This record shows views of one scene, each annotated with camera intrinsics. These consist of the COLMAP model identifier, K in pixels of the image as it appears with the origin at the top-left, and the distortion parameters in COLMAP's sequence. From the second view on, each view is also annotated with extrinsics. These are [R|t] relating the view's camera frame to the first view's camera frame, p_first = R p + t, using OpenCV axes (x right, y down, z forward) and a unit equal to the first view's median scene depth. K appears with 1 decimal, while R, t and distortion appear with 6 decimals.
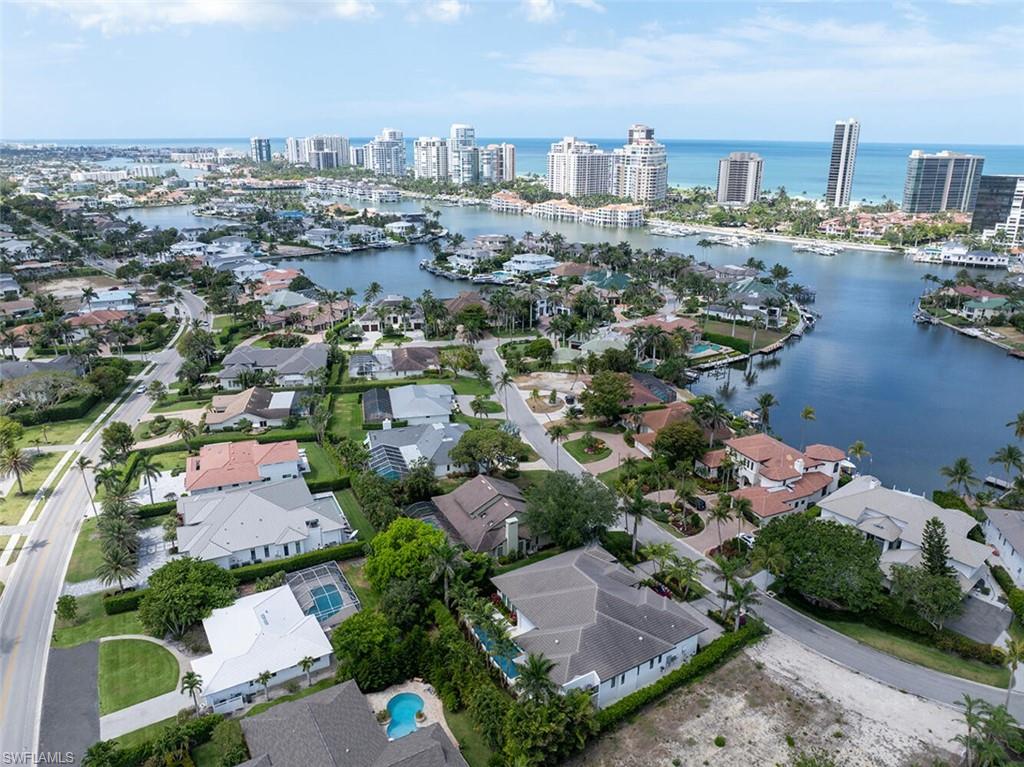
lens RADIAL K [[721.7, 0, 513.5], [0, 721.7, 380.6], [0, 0, 1]] dist [-0.044184, 0.012542]
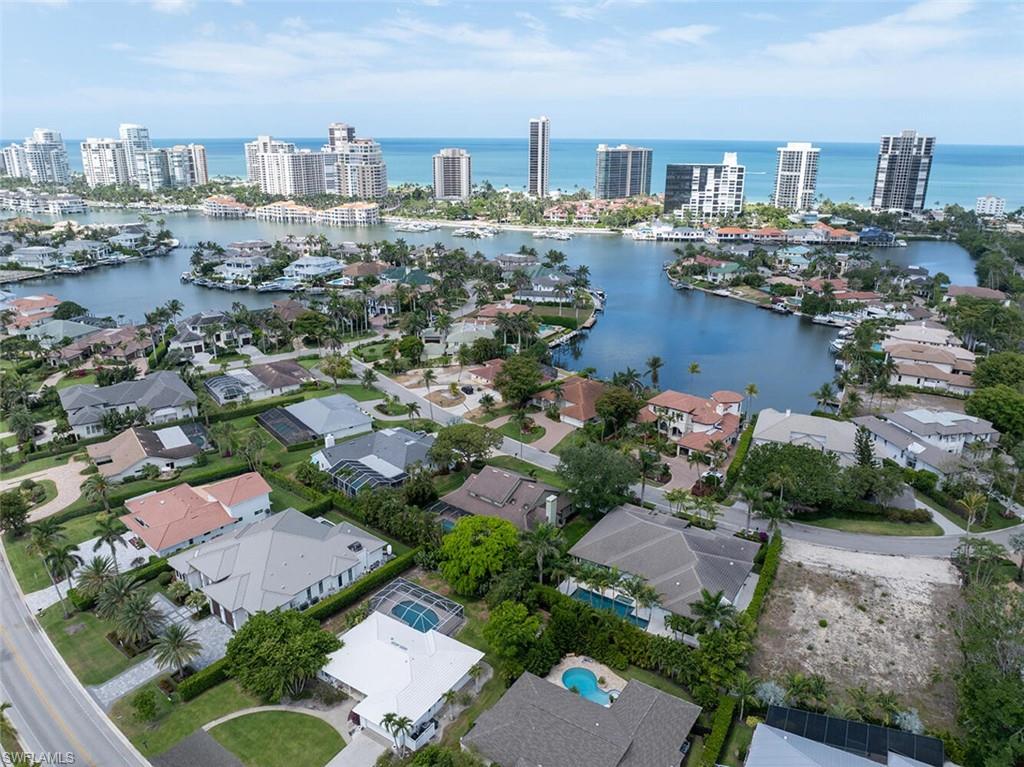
lens RADIAL K [[721.7, 0, 512.6], [0, 721.7, 380.2], [0, 0, 1]] dist [-0.044184, 0.012542]
pose [[0.902195, -0.139116, 0.408278, -0.134055], [0.138540, 0.989867, 0.031147, -0.005161], [-0.408474, 0.028462, 0.912326, 0.016372]]
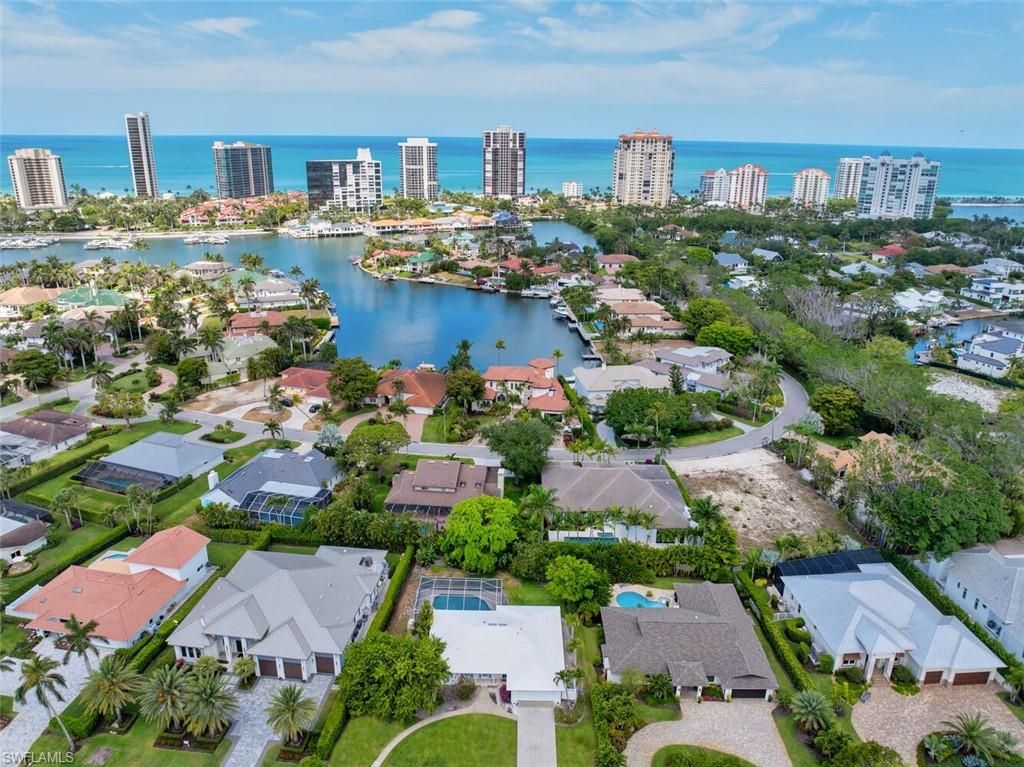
lens RADIAL K [[721.7, 0, 511.5], [0, 721.7, 381.2], [0, 0, 1]] dist [-0.044184, 0.012542]
pose [[0.528944, -0.272308, 0.803782, -0.254396], [0.263493, 0.953011, 0.149468, -0.031624], [-0.806715, 0.132730, 0.575841, 0.090228]]
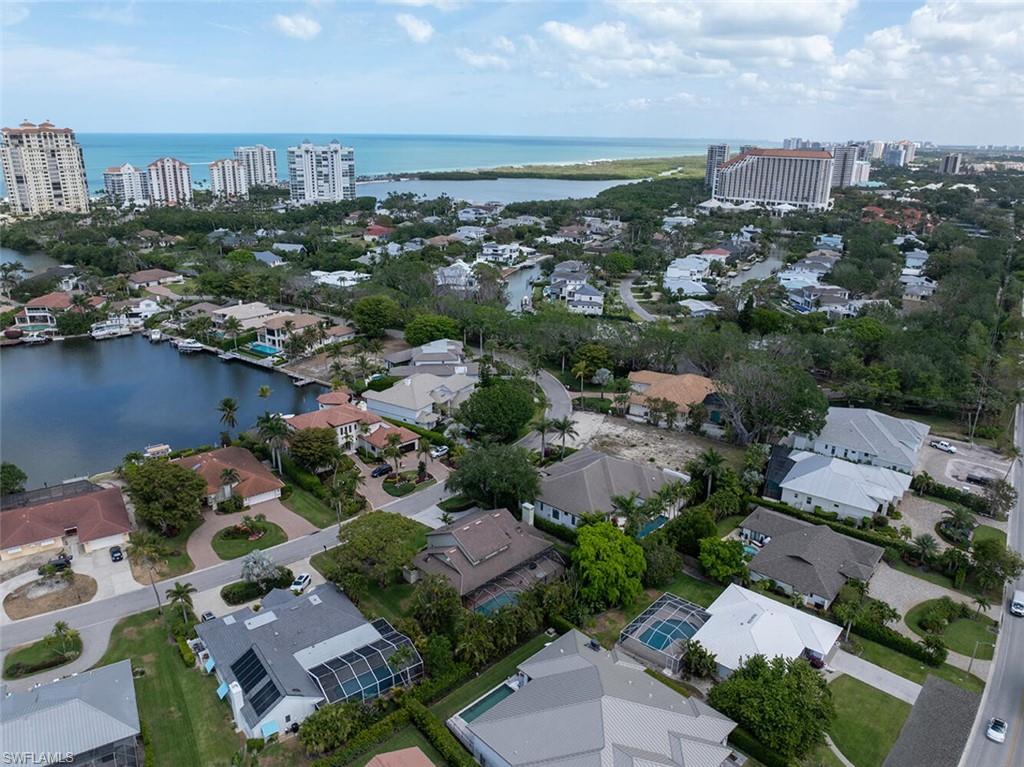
lens RADIAL K [[721.7, 0, 513.0], [0, 721.7, 380.8], [0, 0, 1]] dist [-0.044184, 0.012542]
pose [[-0.322102, -0.316901, 0.892090, -0.253235], [0.289732, 0.864098, 0.411570, -0.116160], [-0.901280, 0.391035, -0.186512, 0.333315]]
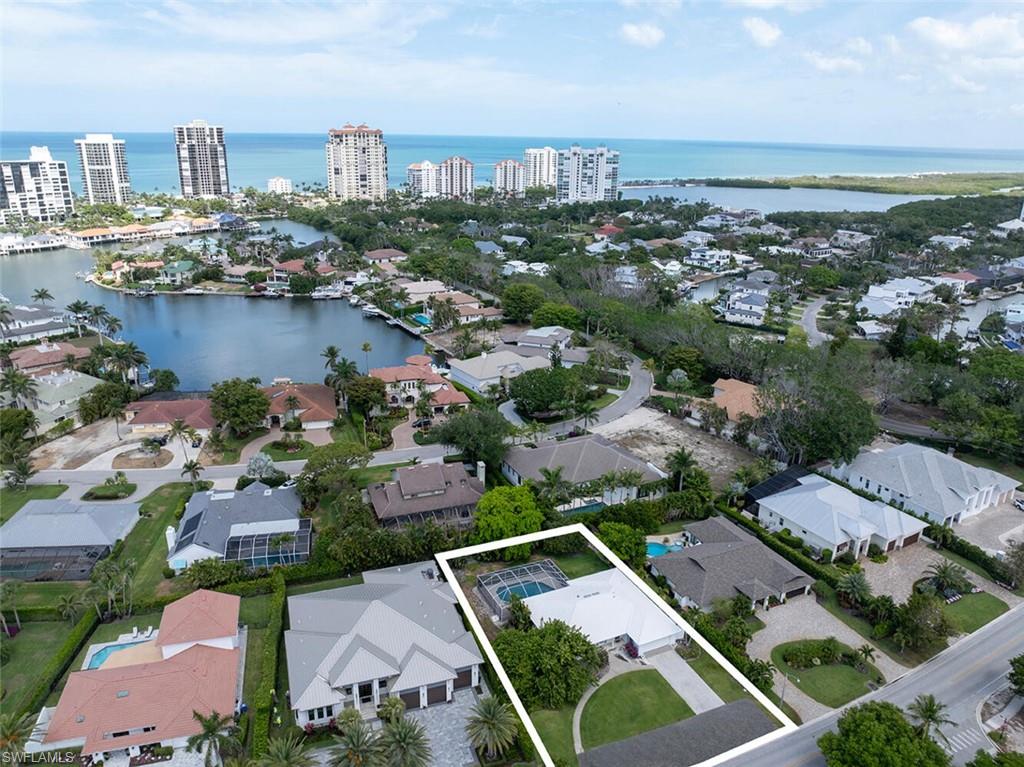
lens RADIAL K [[721.7, 0, 511.9], [0, 721.7, 384.0], [0, 0, 1]] dist [-0.044184, 0.012542]
pose [[0.105729, -0.329337, 0.938274, -0.305282], [0.304442, 0.908974, 0.284747, -0.069893], [-0.946645, 0.255544, 0.196369, 0.201270]]
